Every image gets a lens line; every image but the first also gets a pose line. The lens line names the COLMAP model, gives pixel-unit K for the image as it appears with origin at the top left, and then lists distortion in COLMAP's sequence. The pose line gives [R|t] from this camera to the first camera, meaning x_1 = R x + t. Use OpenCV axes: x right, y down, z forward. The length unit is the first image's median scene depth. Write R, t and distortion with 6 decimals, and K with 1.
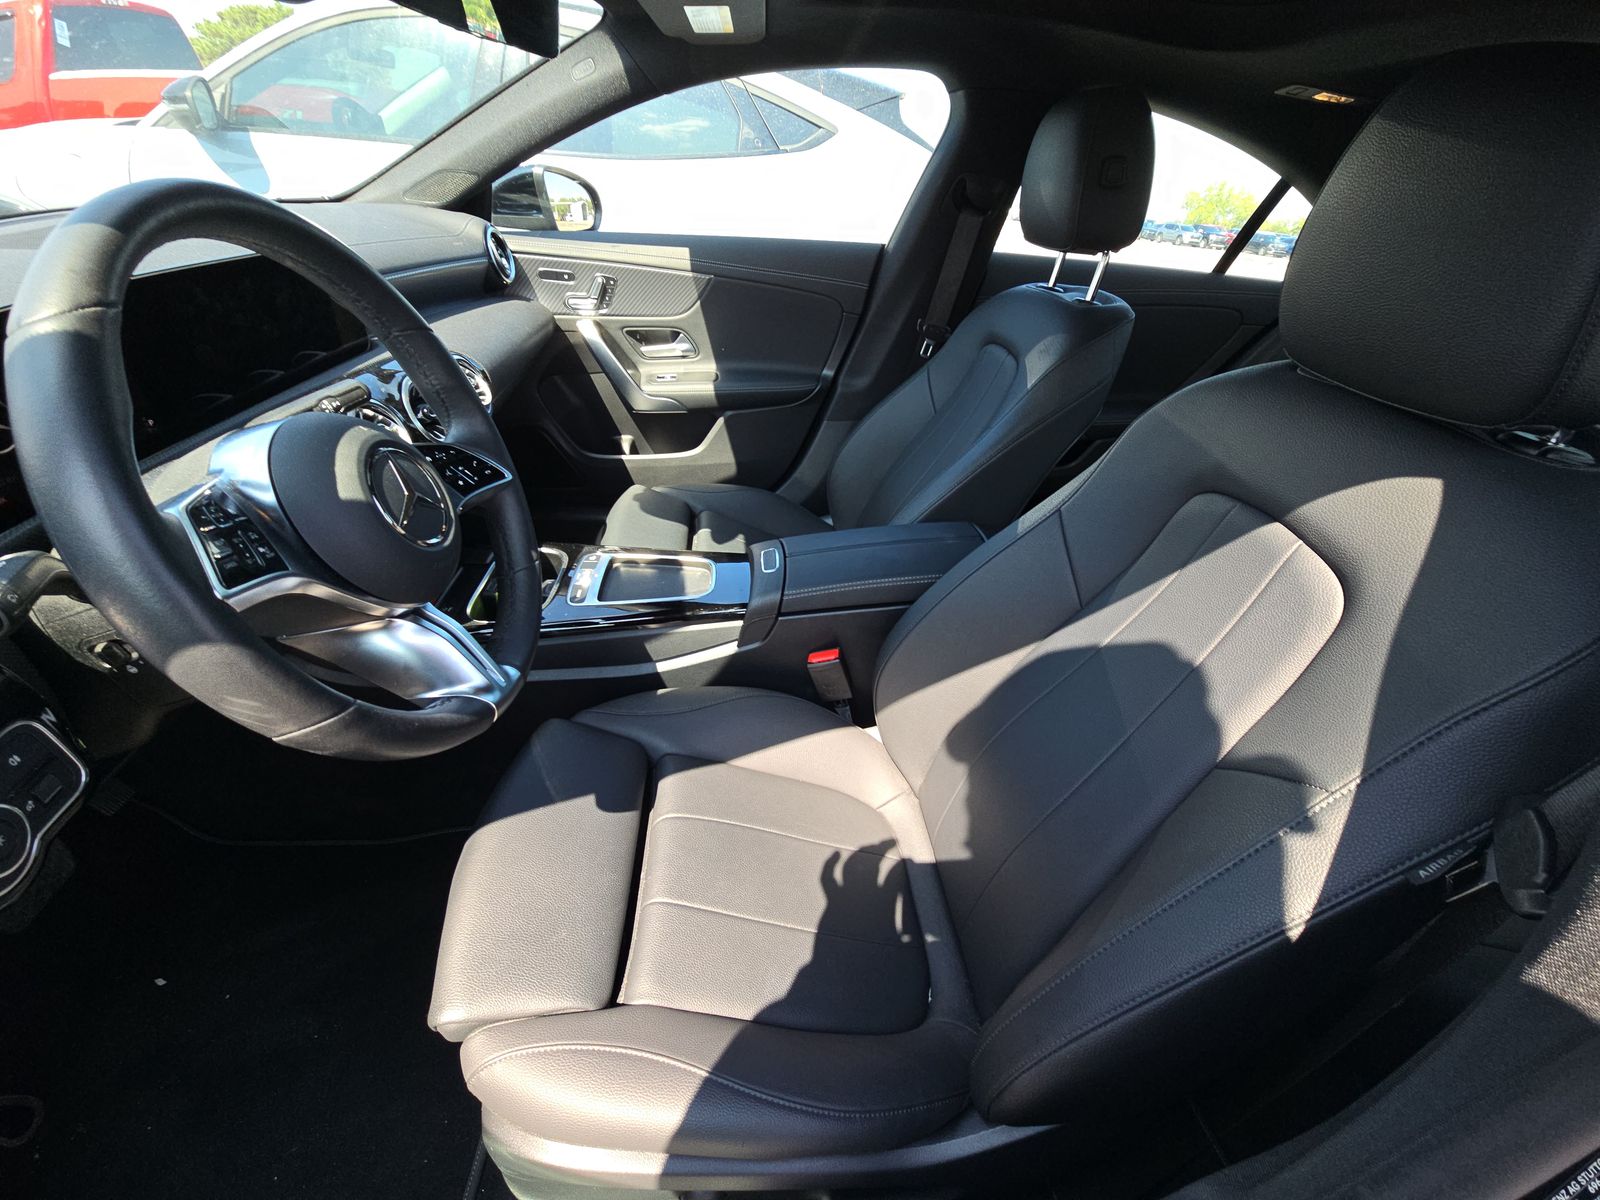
lens RADIAL K [[651.3, 0, 807.2], [0, 651.3, 596.6], [0, 0, 1]] dist [0.013830, -0.009094]
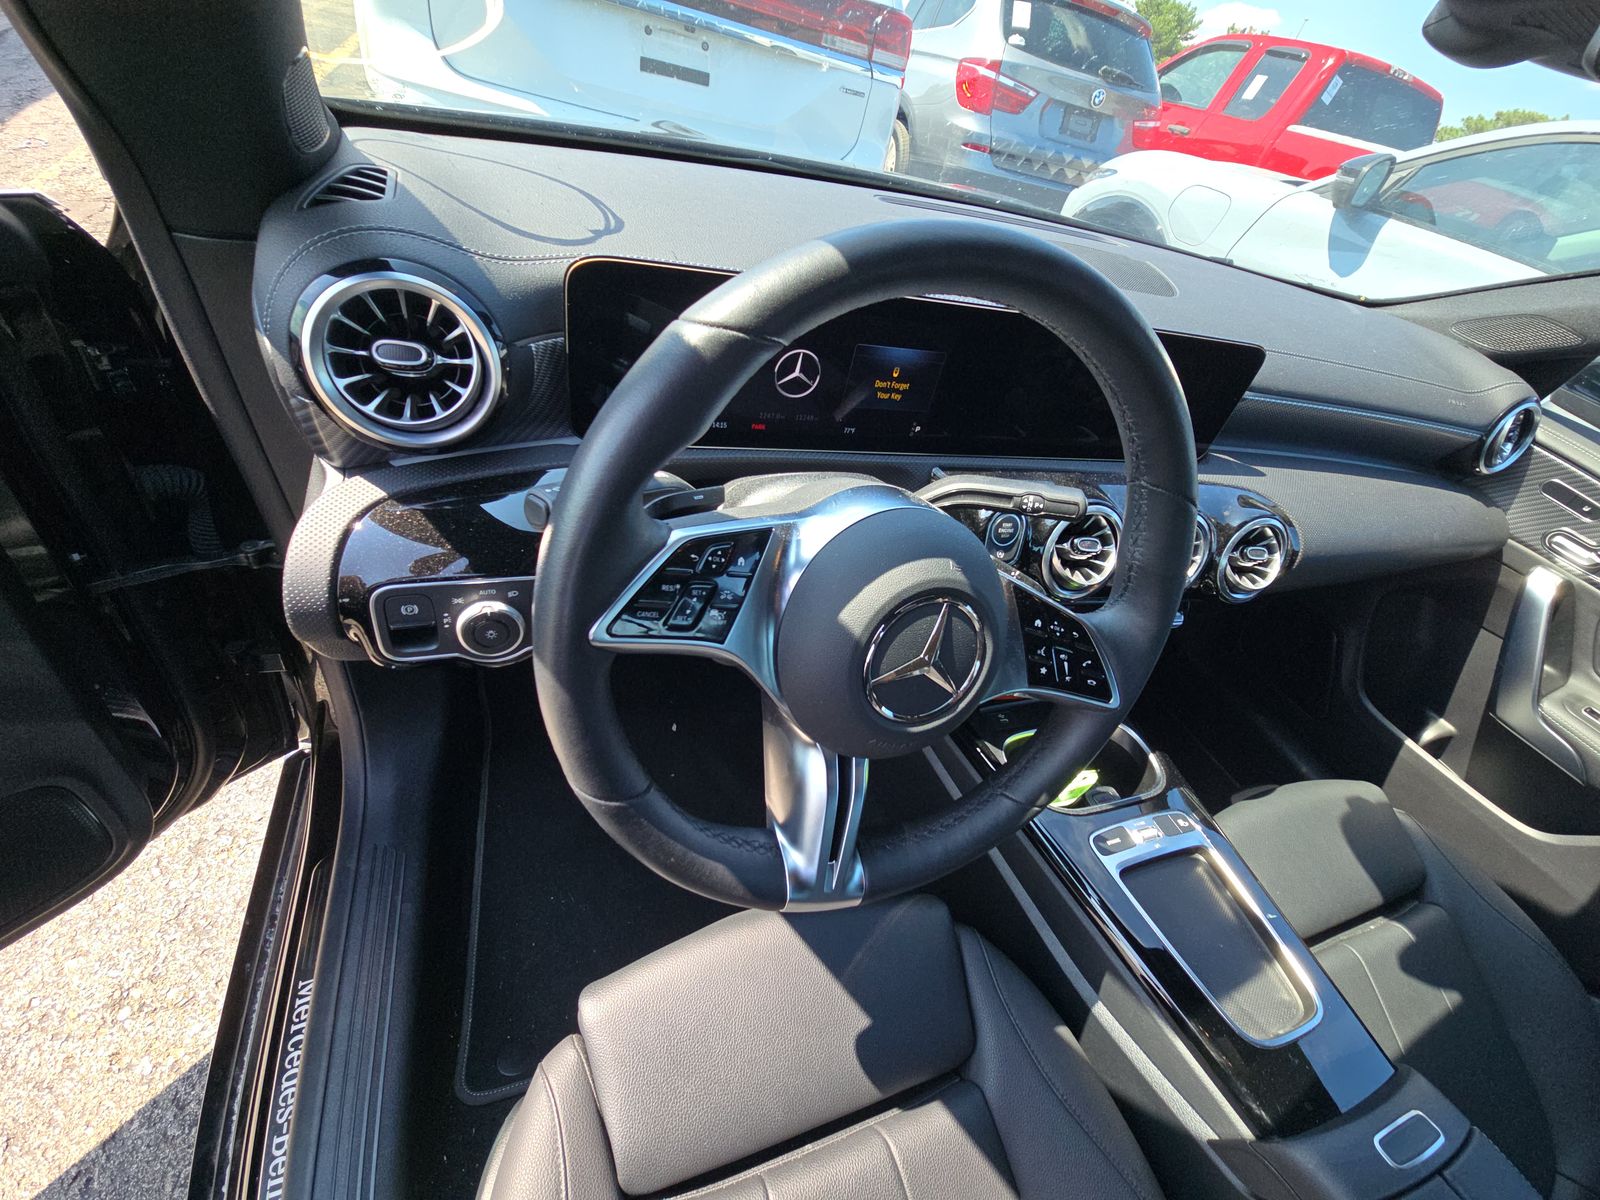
lens RADIAL K [[651.3, 0, 807.2], [0, 651.3, 596.6], [0, 0, 1]] dist [0.013830, -0.009094]
pose [[0.258911, 0.622257, -0.738757, -0.049704], [-0.683010, 0.658755, 0.315498, -0.120152], [0.682980, 0.422893, 0.595567, 0.154289]]
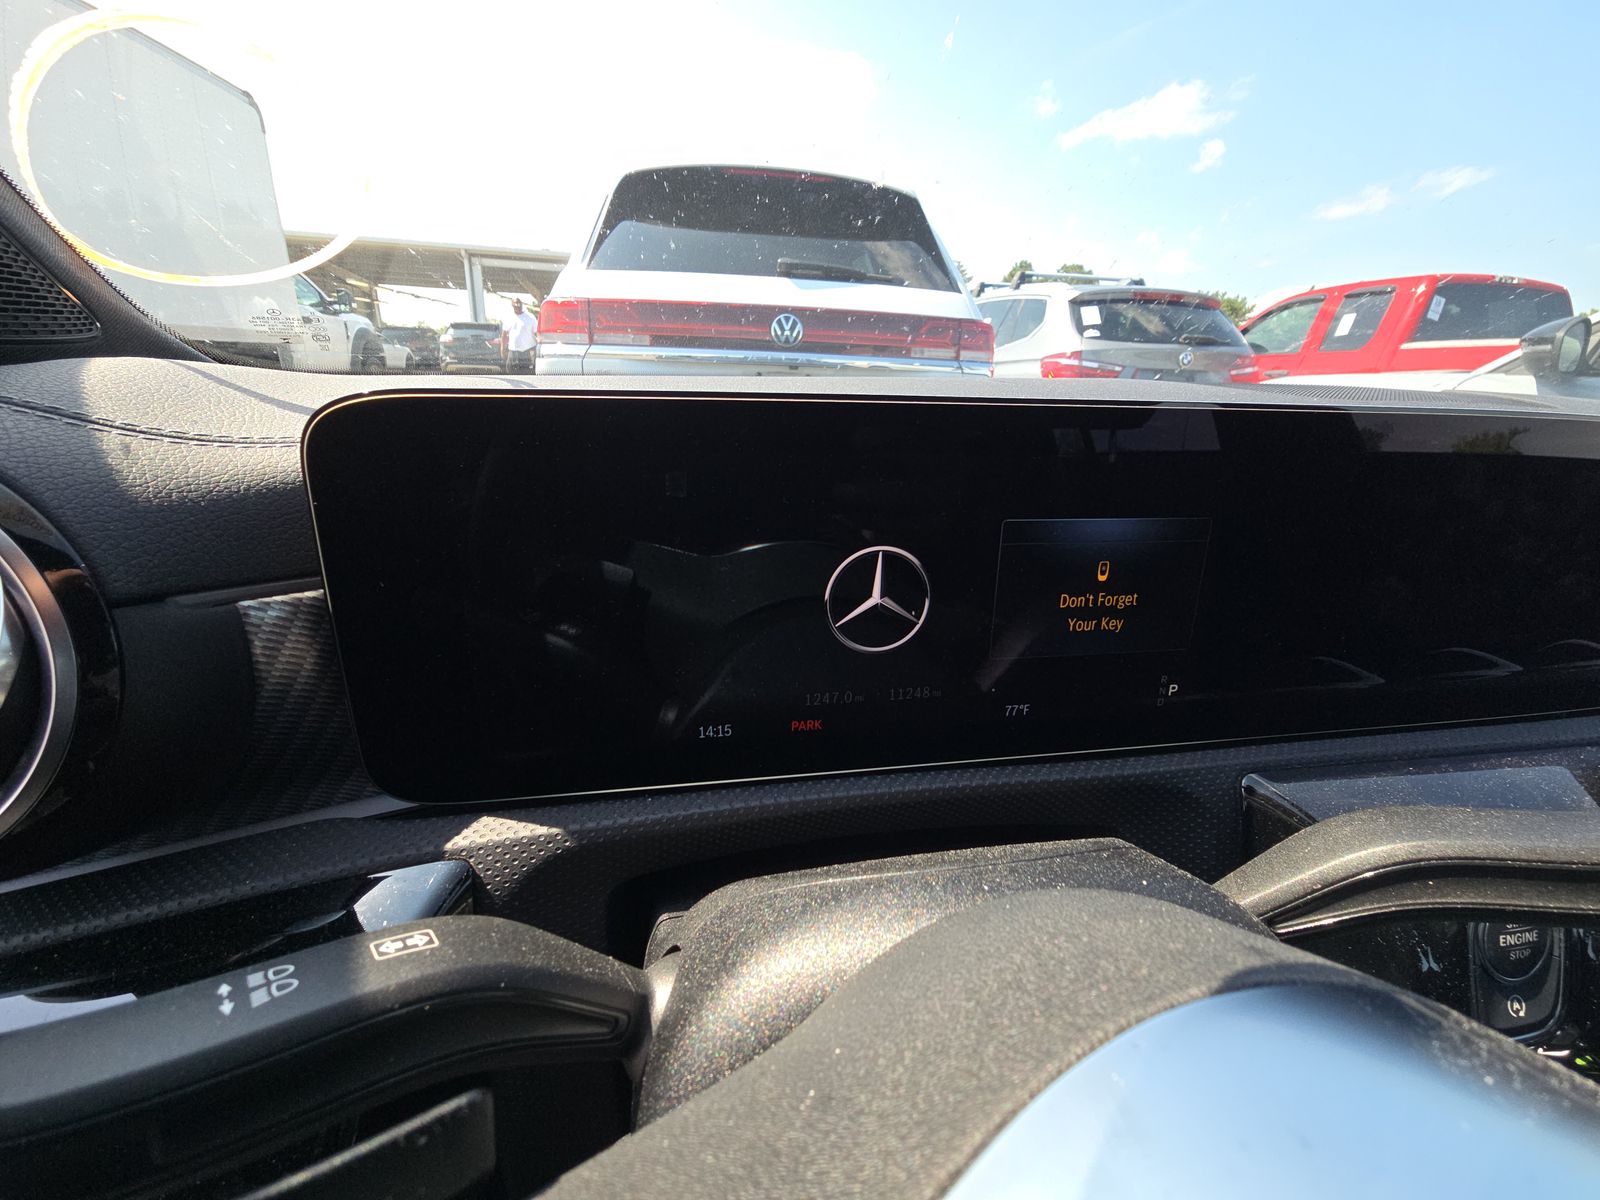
lens RADIAL K [[651.3, 0, 807.2], [0, 651.3, 596.6], [0, 0, 1]] dist [0.013830, -0.009094]
pose [[0.112939, 0.247989, -0.962157, -0.242383], [-0.559658, 0.816006, 0.144626, -0.097948], [0.820992, 0.522145, 0.230947, 0.261747]]
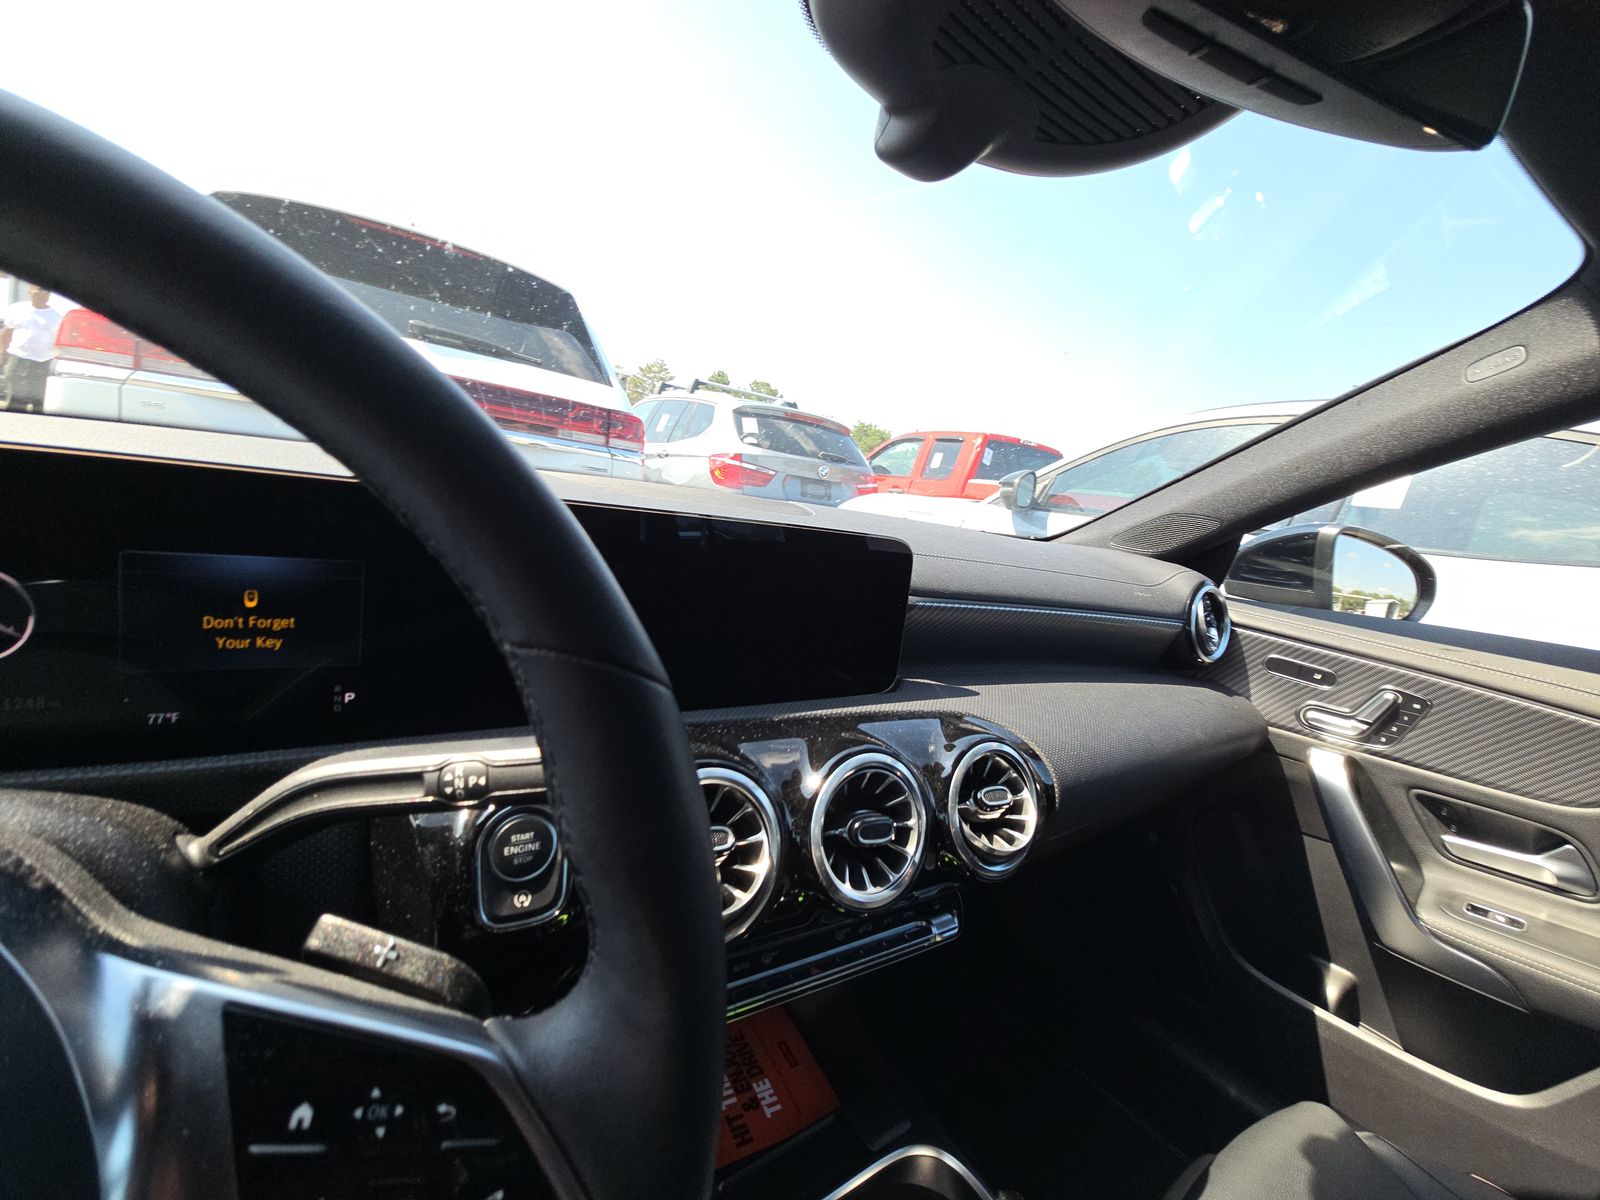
lens RADIAL K [[645.5, 0, 810.7], [0, 645.5, 588.9], [0, 0, 1]] dist [0.012639, -0.009899]
pose [[0.522991, 0.127879, -0.842690, -0.127744], [-0.547991, 0.807706, -0.217524, -0.178275], [0.652829, 0.575550, 0.492500, 0.374196]]
